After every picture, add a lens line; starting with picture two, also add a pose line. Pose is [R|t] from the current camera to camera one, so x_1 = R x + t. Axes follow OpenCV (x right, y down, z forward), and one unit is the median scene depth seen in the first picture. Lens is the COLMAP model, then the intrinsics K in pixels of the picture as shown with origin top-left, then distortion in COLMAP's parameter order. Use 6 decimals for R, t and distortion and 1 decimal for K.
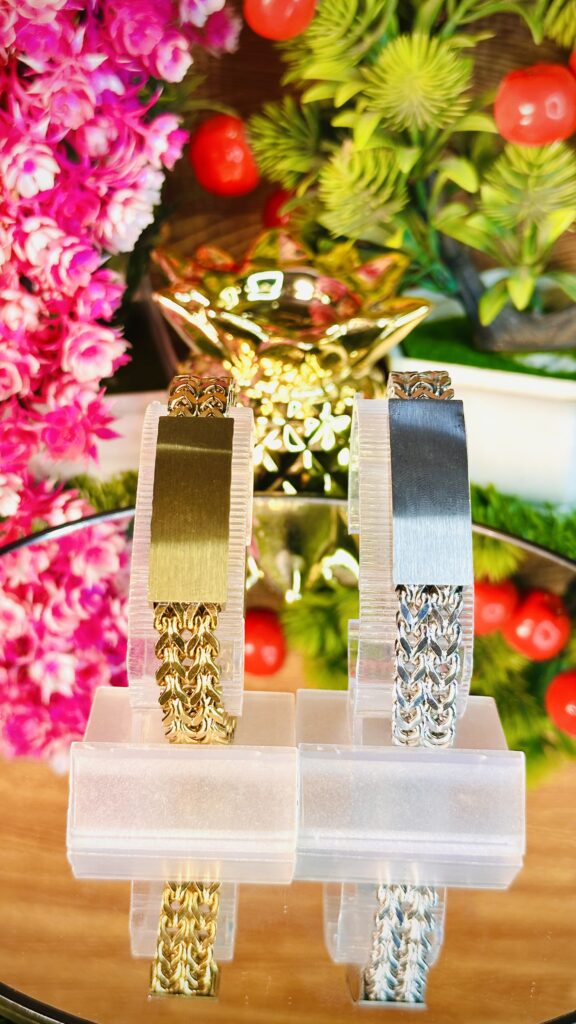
lens RADIAL K [[1448.8, 0, 282.5], [0, 1448.8, 510.6], [0, 0, 1]] dist [0.065423, 0.000000]
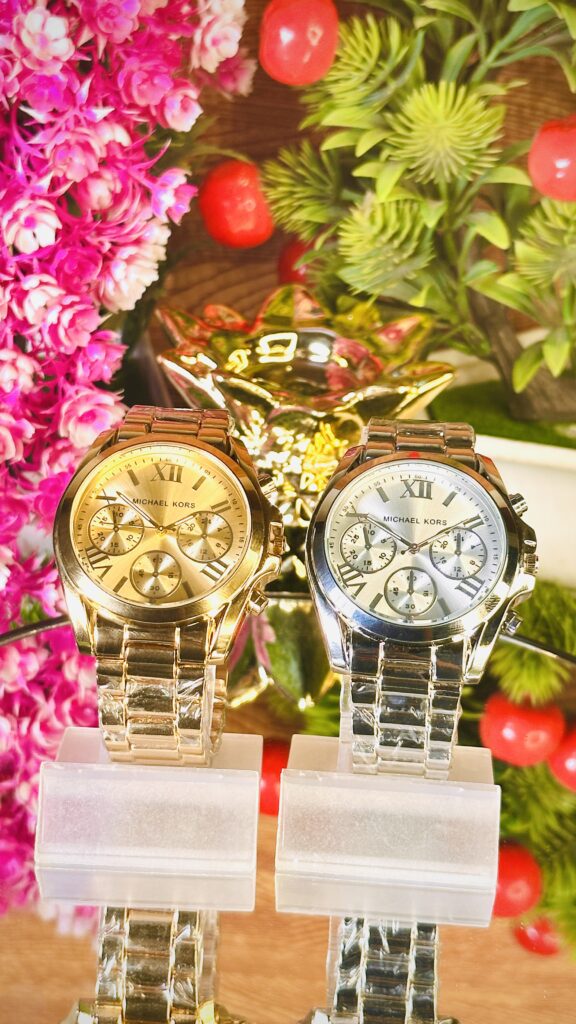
lens RADIAL K [[1961.1, 0, 284.8], [0, 1961.1, 508.1], [0, 0, 1]] dist [0.057665, 0.000000]
pose [[0.999861, 0.012977, -0.010426, 0.007178], [-0.013578, 0.998116, -0.059831, 0.022032], [0.009630, 0.059964, 0.998154, -0.243113]]
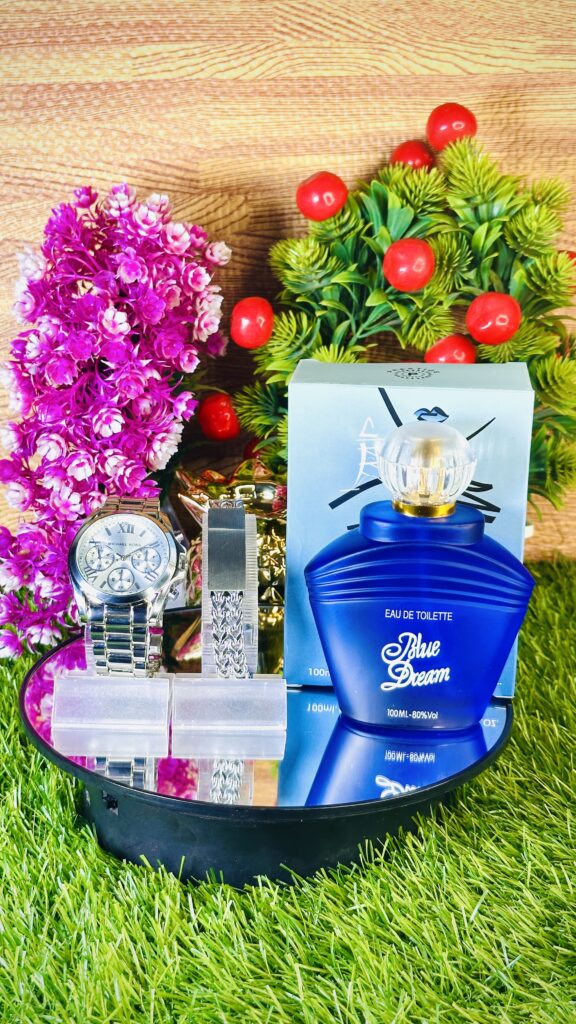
lens RADIAL K [[1448.8, 0, 297.8], [0, 1448.8, 512.1], [0, 0, 1]] dist [0.065423, 0.000000]
pose [[0.999727, -0.015740, 0.017281, 0.020183], [0.018813, 0.980587, -0.195178, 0.197668], [-0.013873, 0.195449, 0.980616, -0.630576]]
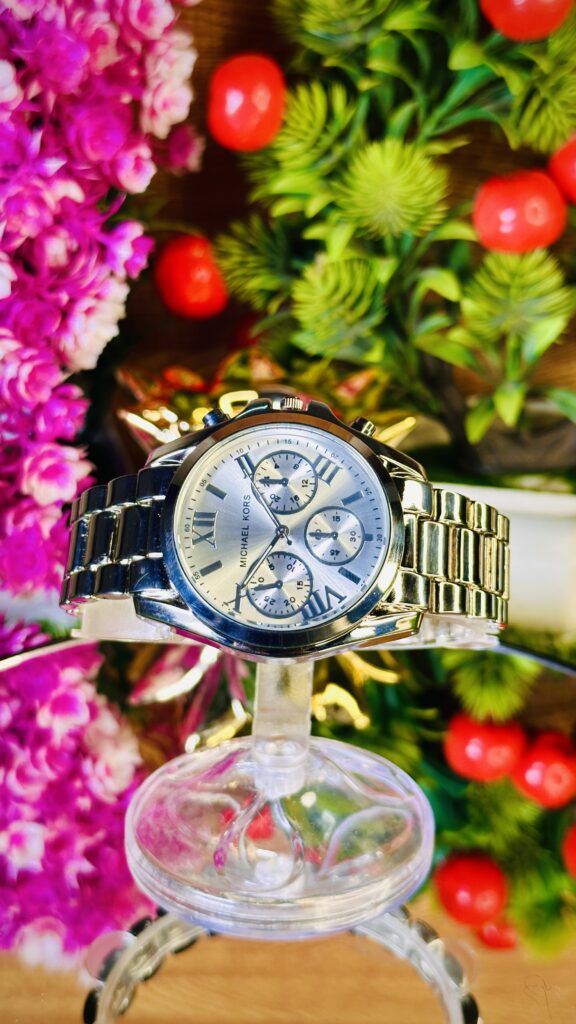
lens RADIAL K [[1448.8, 0, 280.7], [0, 1448.8, 519.1], [0, 0, 1]] dist [0.065423, 0.000000]
pose [[0.998878, -0.030641, 0.036110, -0.021669], [0.035042, 0.991112, -0.128333, 0.039854], [-0.031857, 0.129454, 0.991074, 0.090338]]
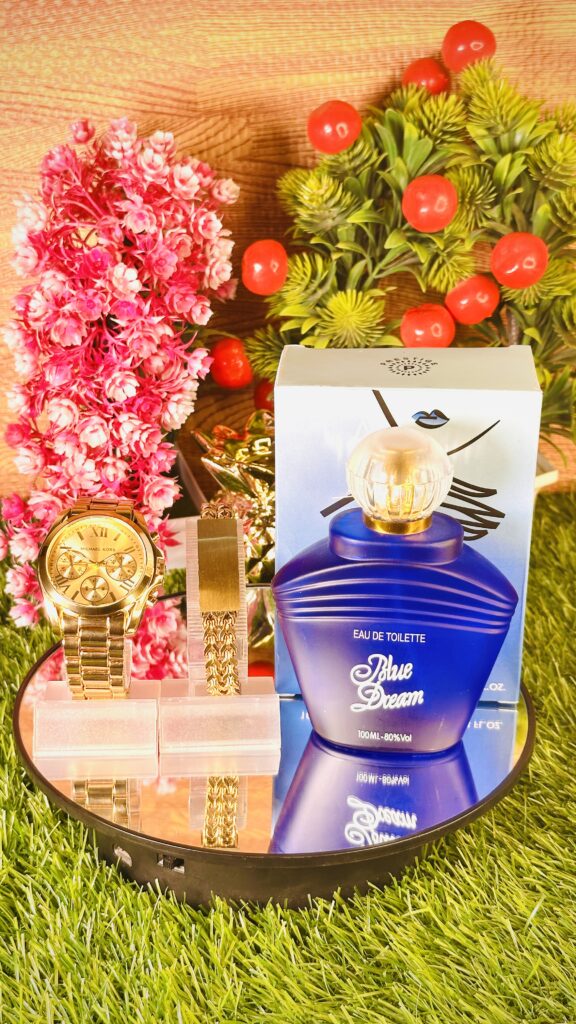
lens RADIAL K [[1448.8, 0, 298.2], [0, 1448.8, 508.5], [0, 0, 1]] dist [0.065423, 0.000000]
pose [[0.998138, -0.042642, 0.043617, -0.046310], [0.046286, 0.995195, -0.086278, 0.053154], [-0.039729, 0.088136, 0.995316, -0.592326]]
